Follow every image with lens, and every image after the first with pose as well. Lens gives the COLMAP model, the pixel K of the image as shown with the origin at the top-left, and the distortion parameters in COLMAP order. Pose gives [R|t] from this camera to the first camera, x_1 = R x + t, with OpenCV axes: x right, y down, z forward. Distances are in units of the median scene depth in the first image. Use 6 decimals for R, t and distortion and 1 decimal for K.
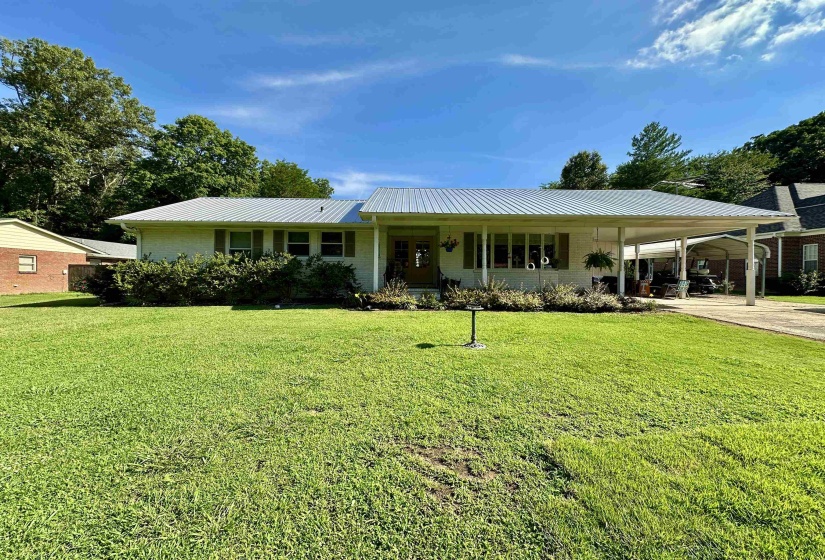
lens RADIAL K [[329.2, 0, 412.5], [0, 329.2, 280.0], [0, 0, 1]] dist [0.000203, 0.000080]
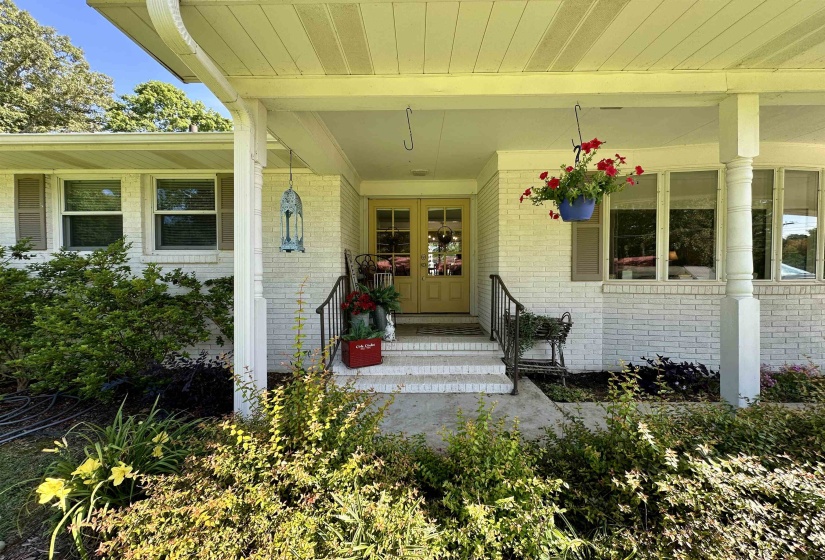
lens RADIAL K [[329.2, 0, 412.5], [0, 329.2, 280.0], [0, 0, 1]] dist [0.000203, 0.000080]
pose [[0.999144, -0.010072, -0.040113, 0.002381], [0.010757, 0.999800, 0.016889, -0.012468], [0.039935, -0.017306, 0.999052, 0.196351]]
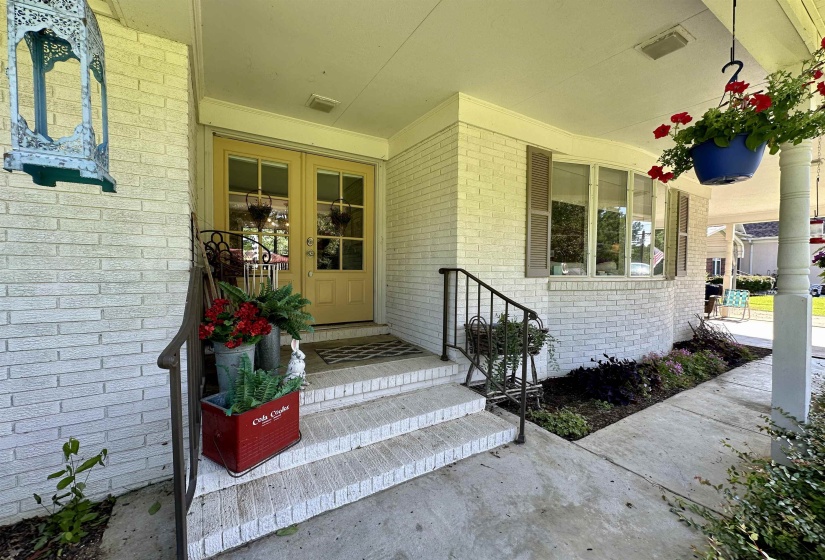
lens RADIAL K [[329.2, 0, 412.5], [0, 329.2, 280.0], [0, 0, 1]] dist [0.000203, 0.000080]
pose [[0.865390, -0.015566, 0.500857, -0.019565], [0.001603, 0.999598, 0.028296, -0.011607], [-0.501097, -0.023684, 0.865067, 0.240274]]
